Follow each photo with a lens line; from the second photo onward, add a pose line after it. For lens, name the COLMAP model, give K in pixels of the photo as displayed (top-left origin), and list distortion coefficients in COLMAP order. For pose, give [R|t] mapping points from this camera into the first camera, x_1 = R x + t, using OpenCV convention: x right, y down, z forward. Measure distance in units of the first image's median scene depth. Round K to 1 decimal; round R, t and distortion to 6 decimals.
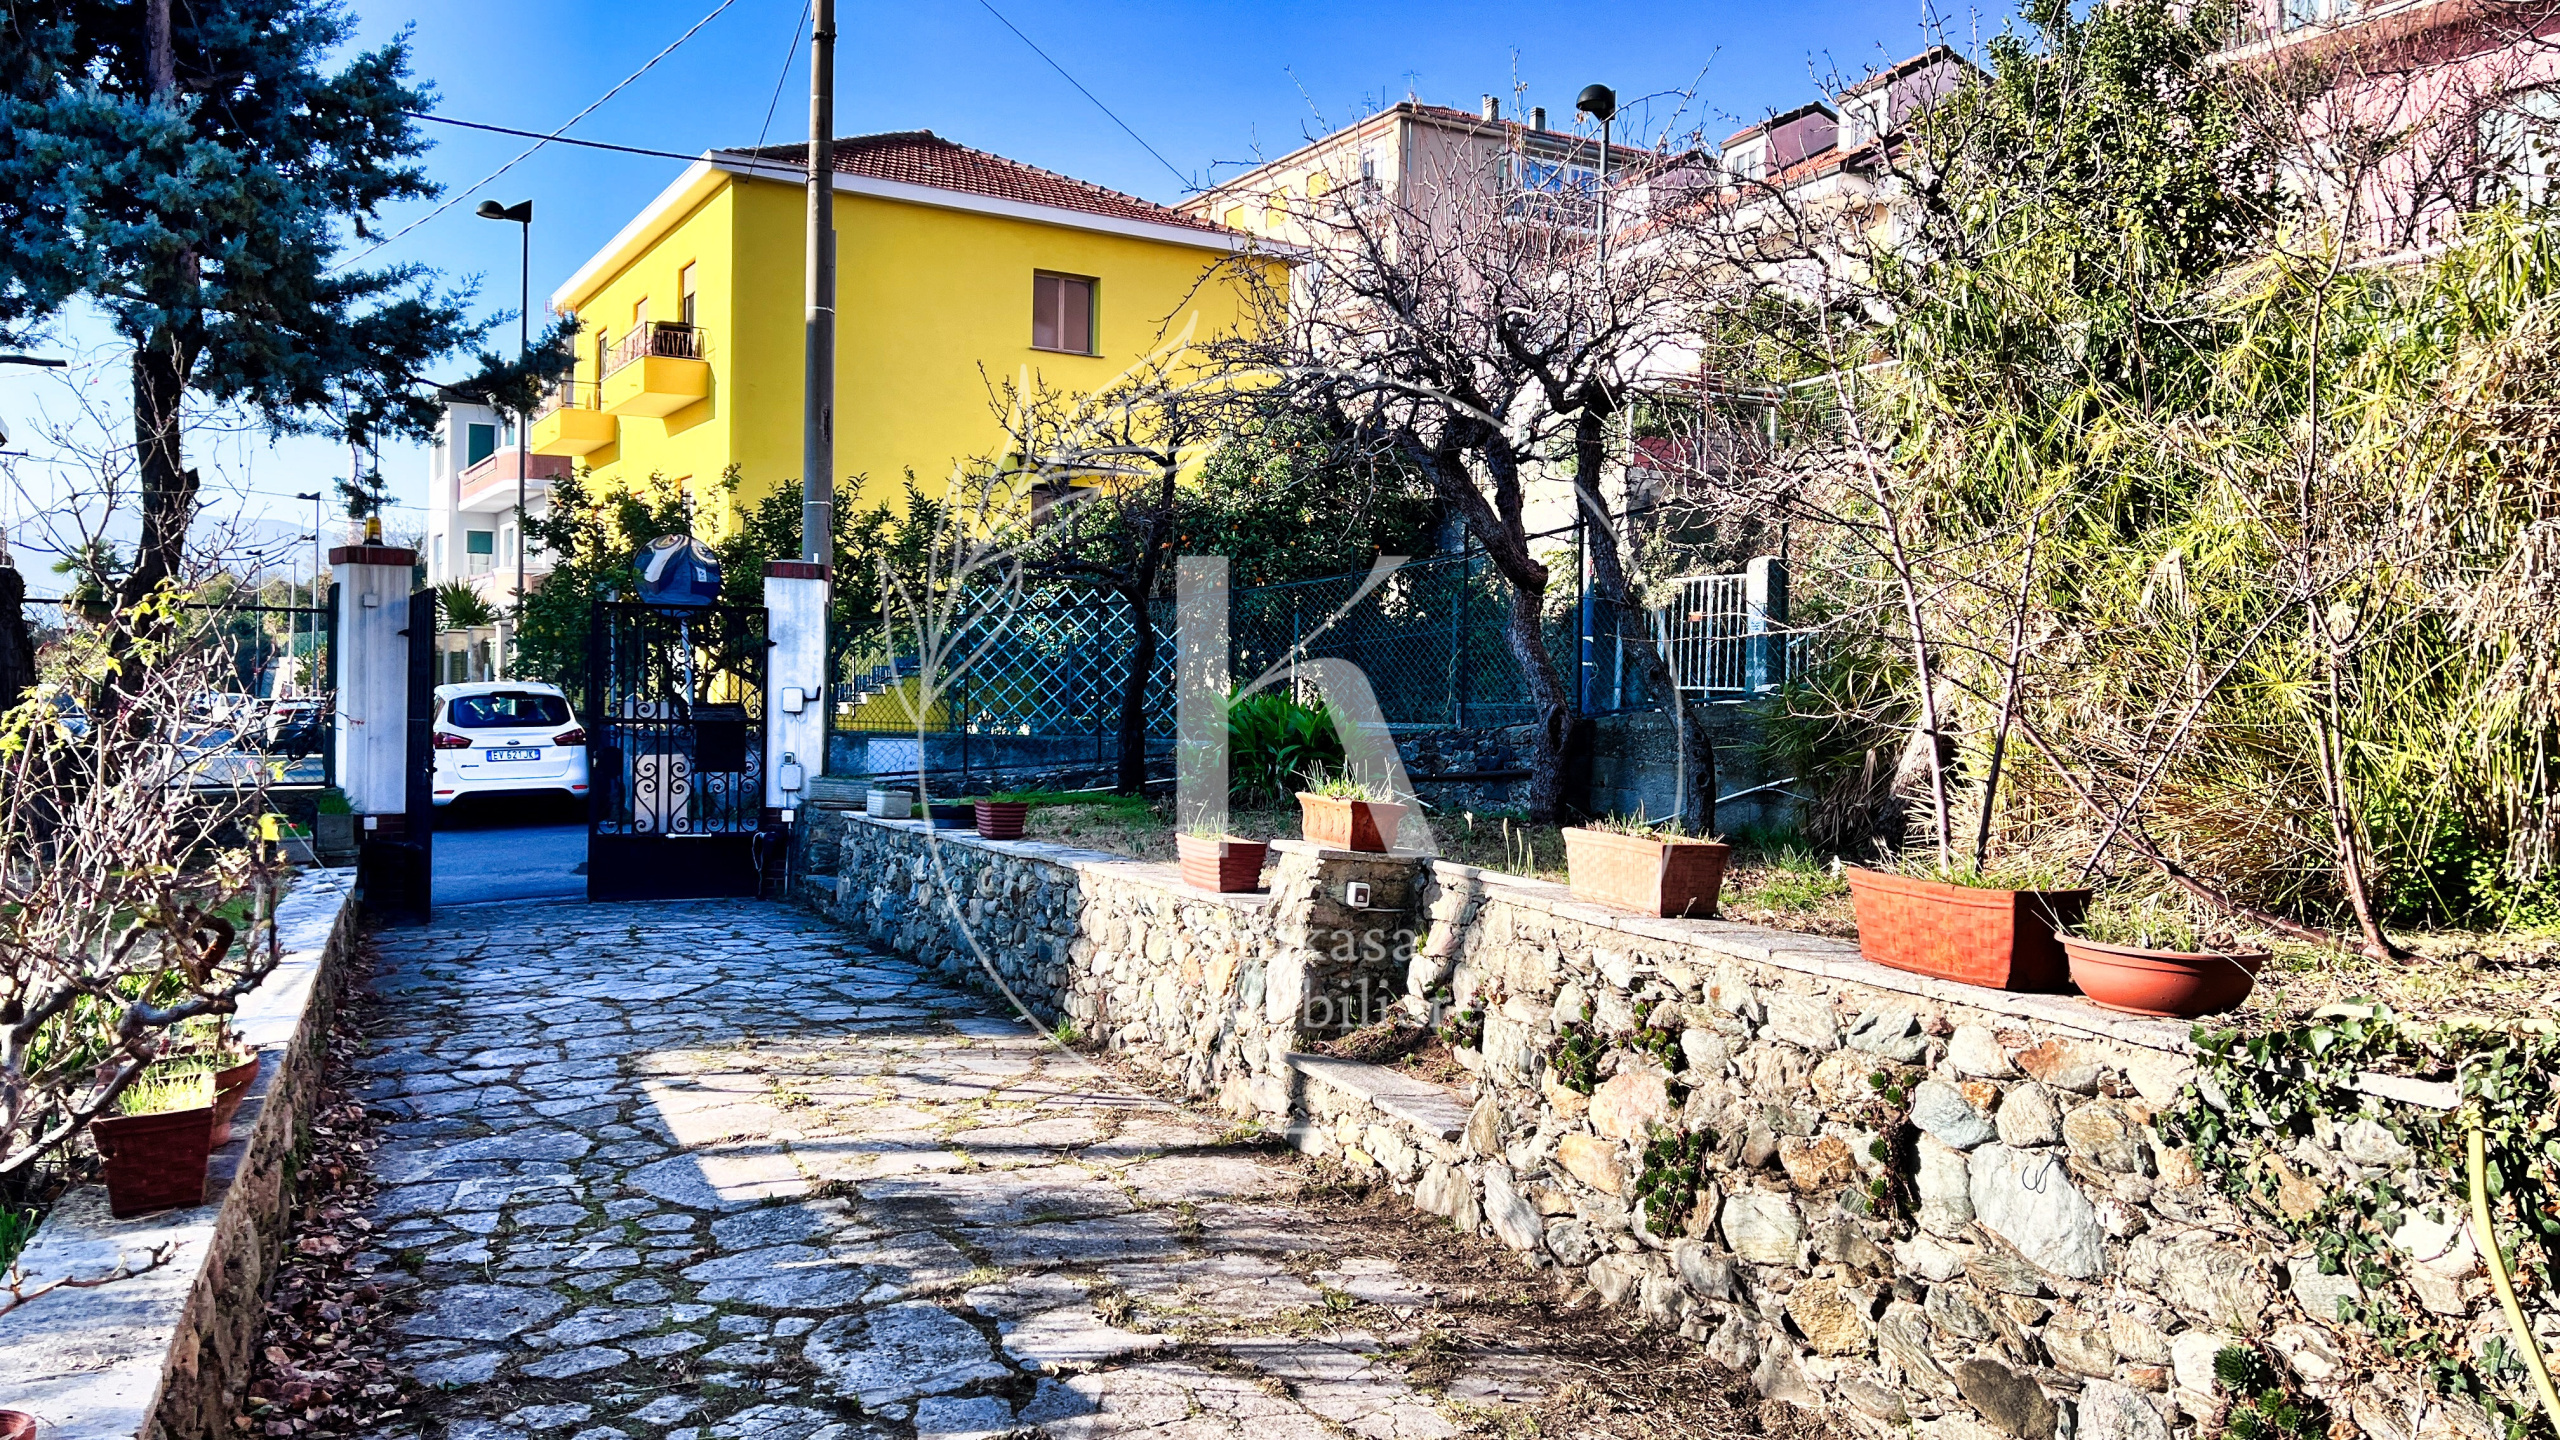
lens RADIAL K [[2078.5, 0, 1334.0], [0, 2078.5, 717.6], [0, 0, 1]] dist [0.126161, -0.228525]
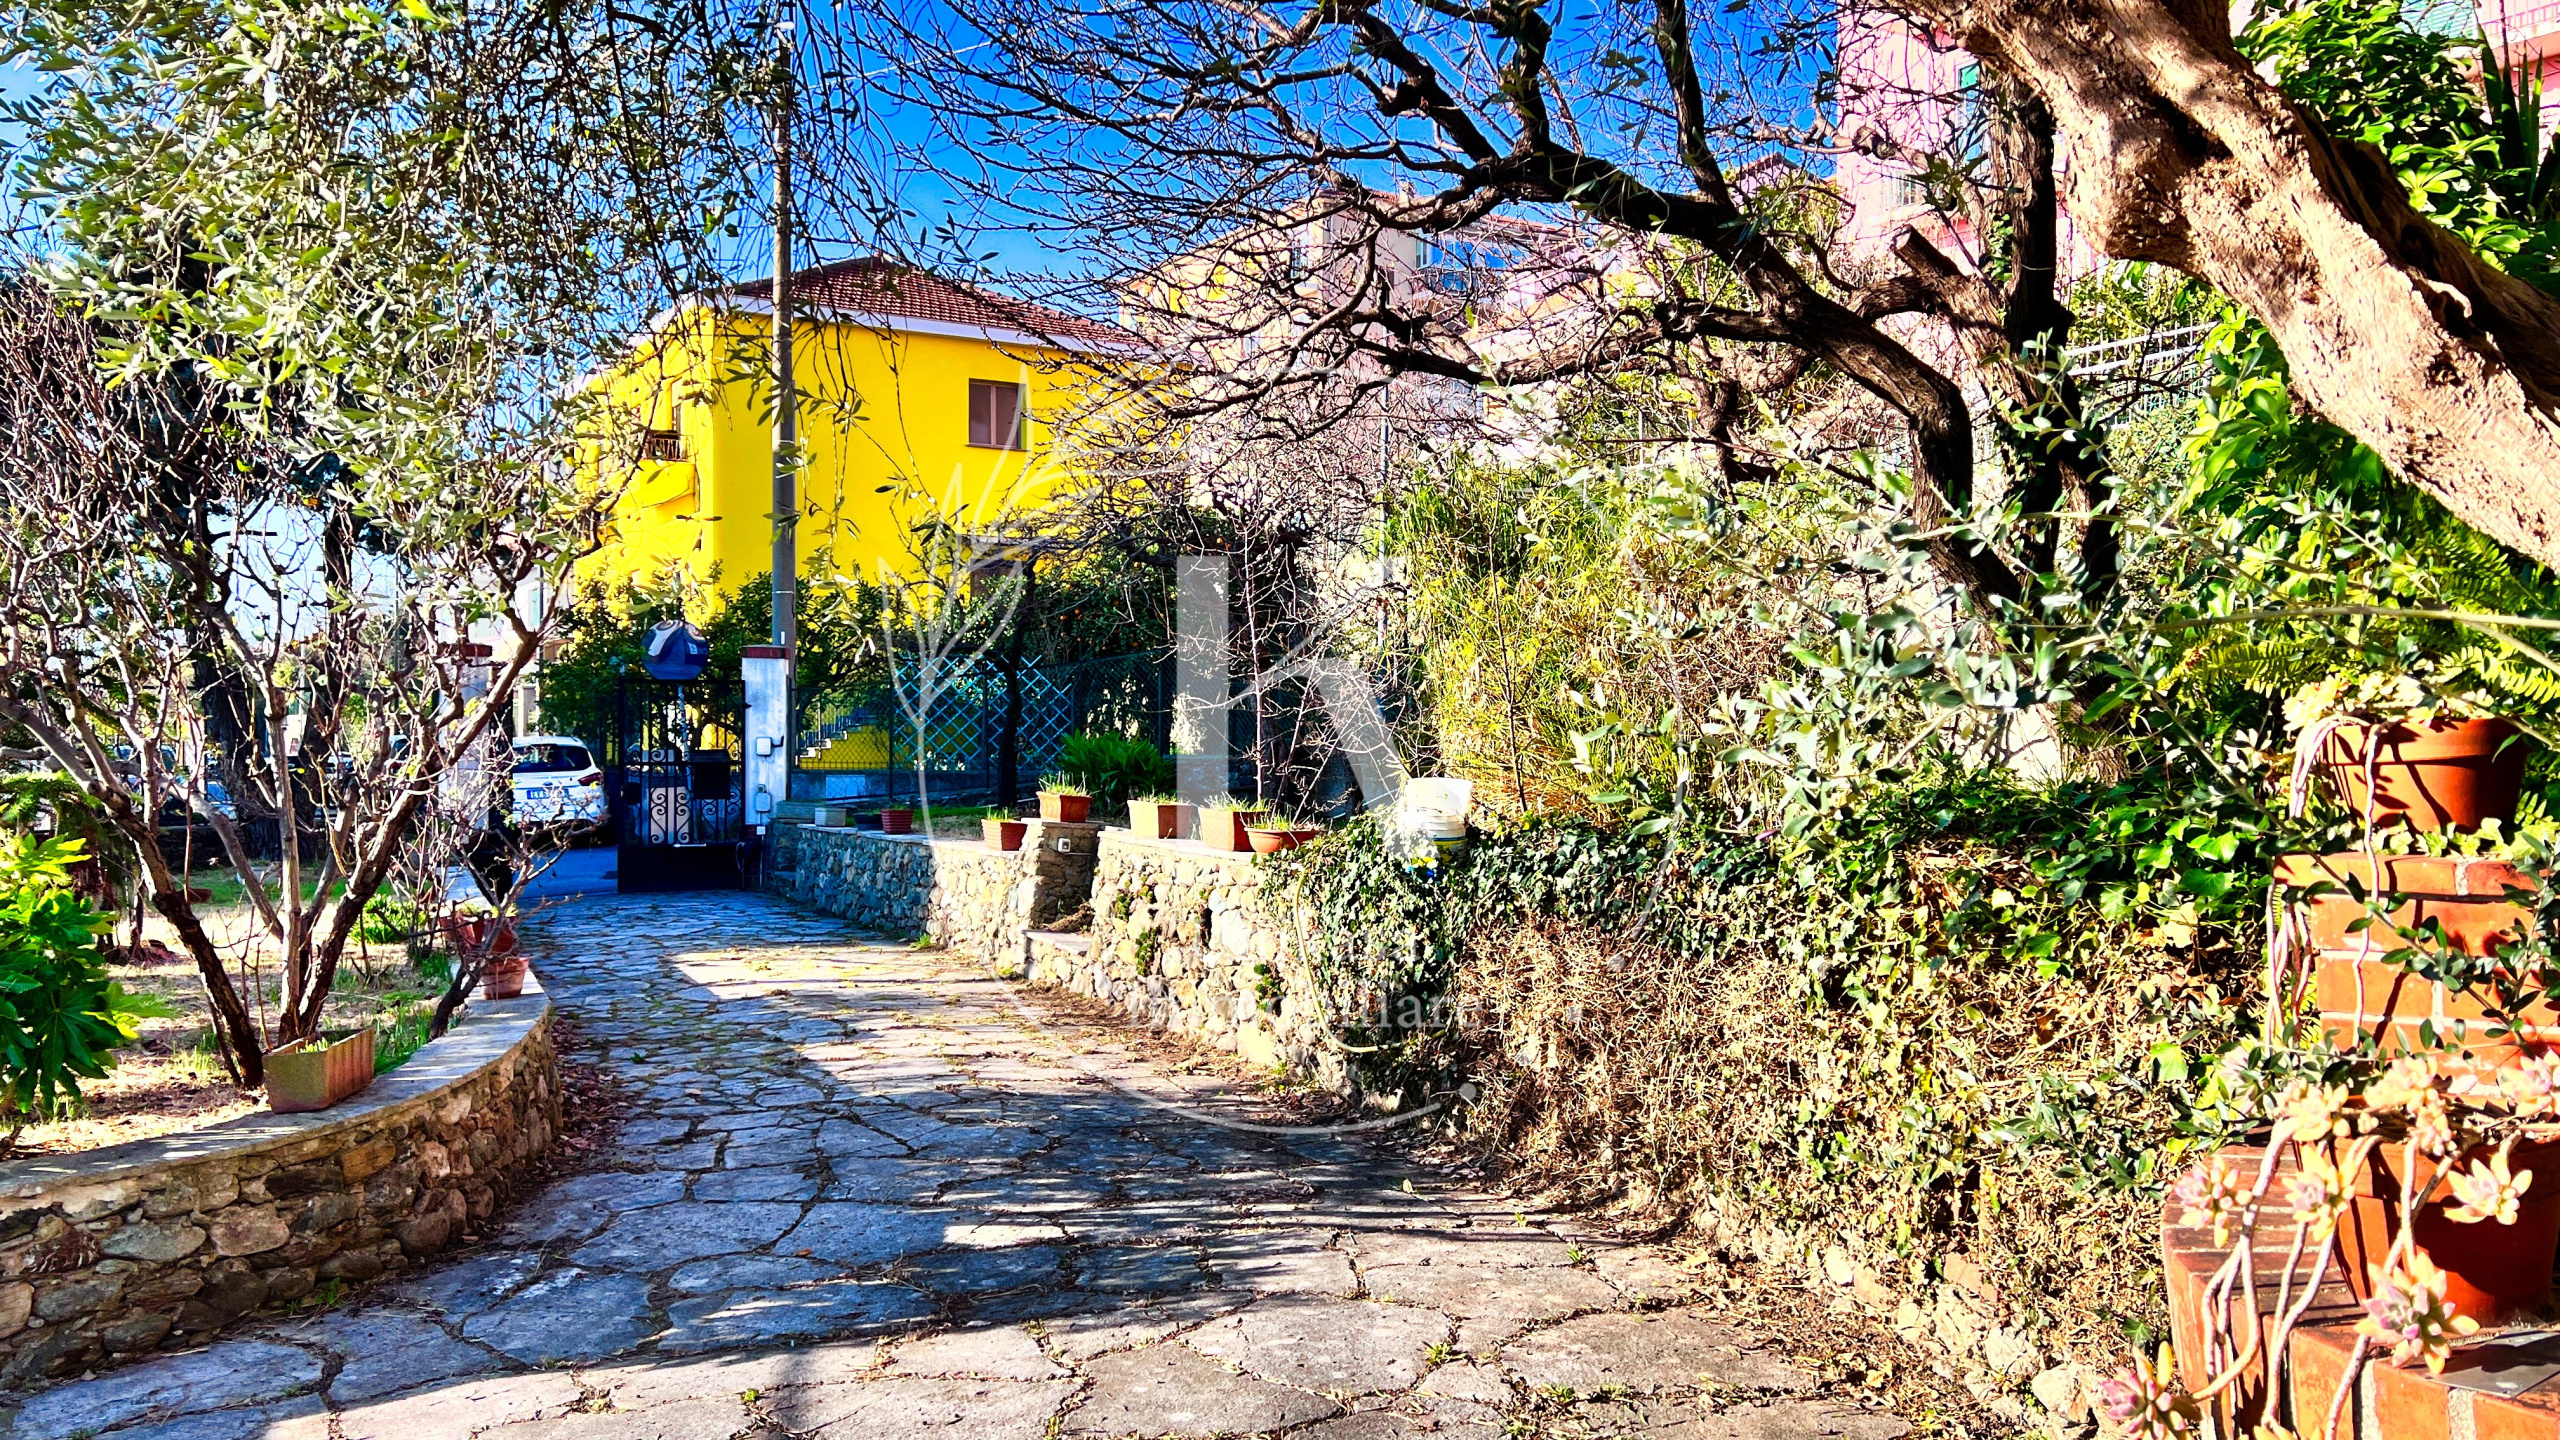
lens RADIAL K [[1913.8, 0, 1283.5], [0, 1913.8, 712.5], [0, 0, 1]] dist [0.107256, -0.164431]
pose [[0.999785, -0.019617, 0.006686, 0.073786], [0.019752, 0.999588, -0.020811, 0.002509], [-0.006275, 0.020939, 0.999761, -0.263821]]
